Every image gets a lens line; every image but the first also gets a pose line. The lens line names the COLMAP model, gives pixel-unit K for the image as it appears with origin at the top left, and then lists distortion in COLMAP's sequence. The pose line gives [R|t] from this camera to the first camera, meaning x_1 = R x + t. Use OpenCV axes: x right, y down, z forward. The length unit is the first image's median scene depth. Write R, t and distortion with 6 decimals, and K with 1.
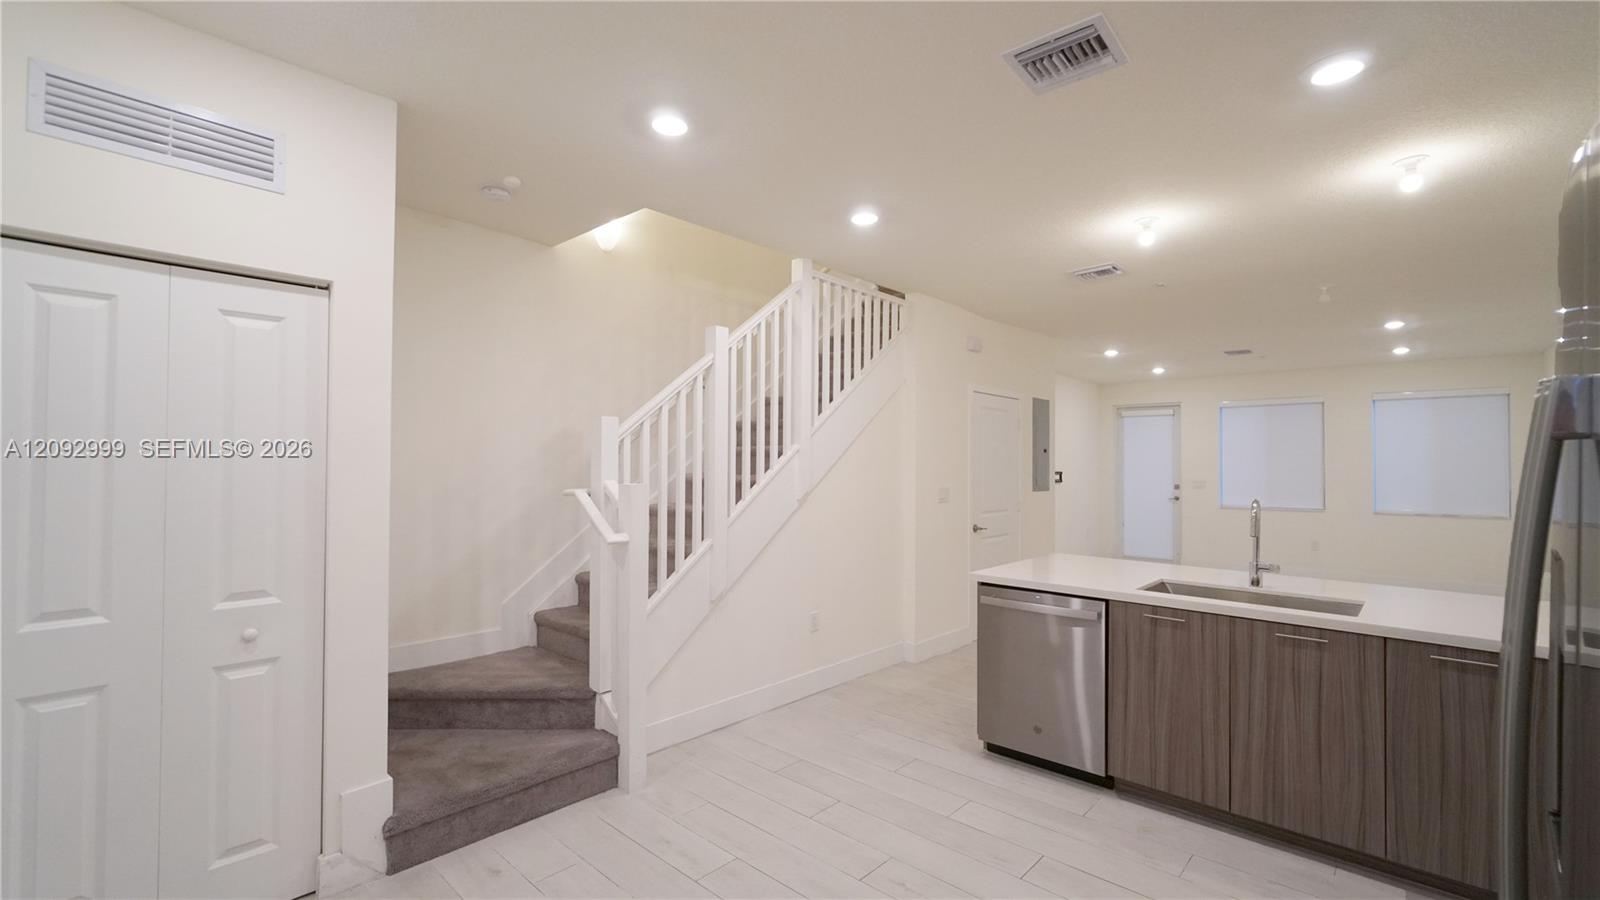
lens RADIAL K [[692.9, 0, 788.6], [0, 692.9, 473.0], [0, 0, 1]] dist [-0.006554, 0.003490]
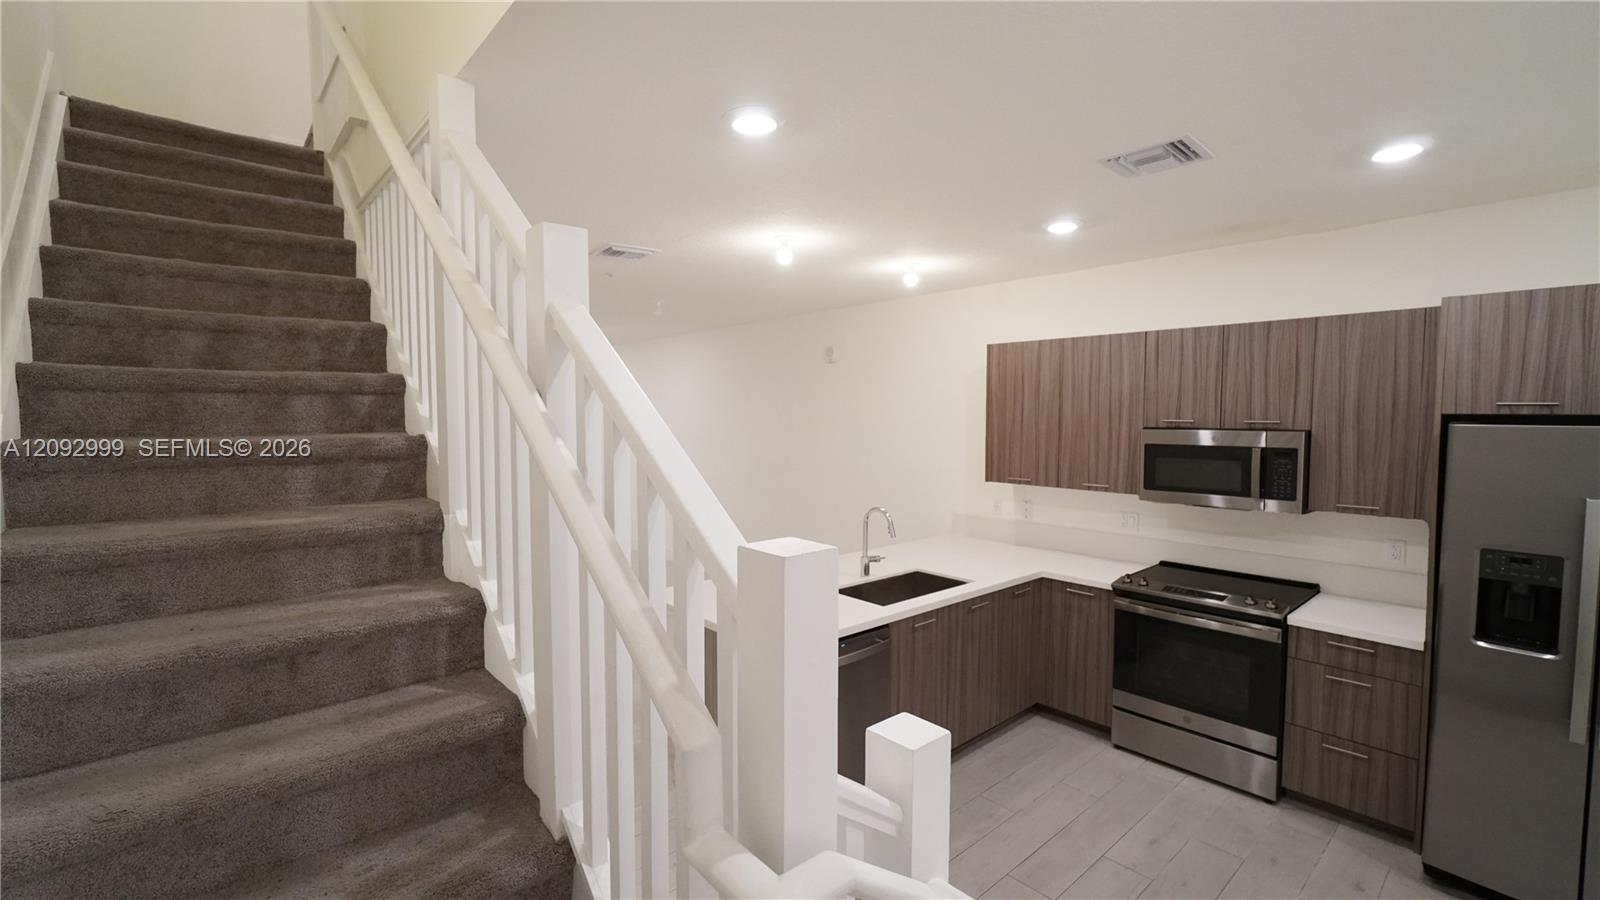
lens RADIAL K [[692.9, 0, 785.6], [0, 692.9, 460.4], [0, 0, 1]] dist [-0.006554, 0.003490]
pose [[0.096360, -0.078188, 0.992271, -0.595508], [0.012068, 0.996928, 0.077383, -0.150454], [-0.995273, 0.004518, 0.097008, 1.089286]]
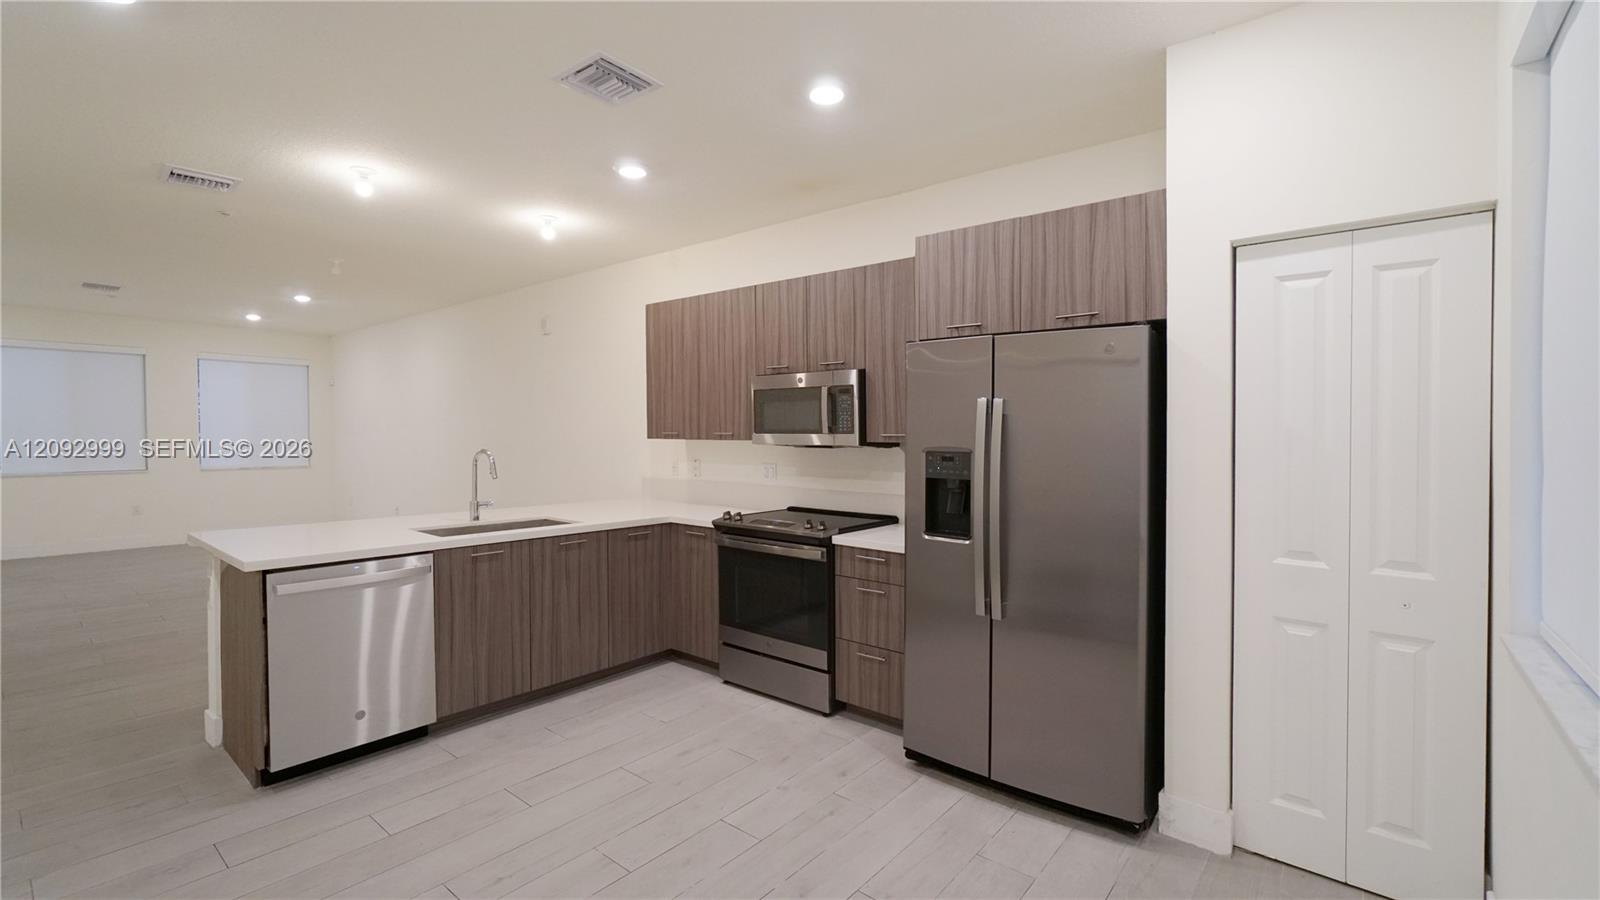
lens RADIAL K [[692.9, 0, 800.7], [0, 692.9, 452.1], [0, 0, 1]] dist [-0.006554, 0.003490]
pose [[-0.070849, -0.032696, 0.996951, -0.618224], [0.006079, 0.999430, 0.033210, 0.006365], [-0.997469, 0.008414, -0.070610, 0.545449]]
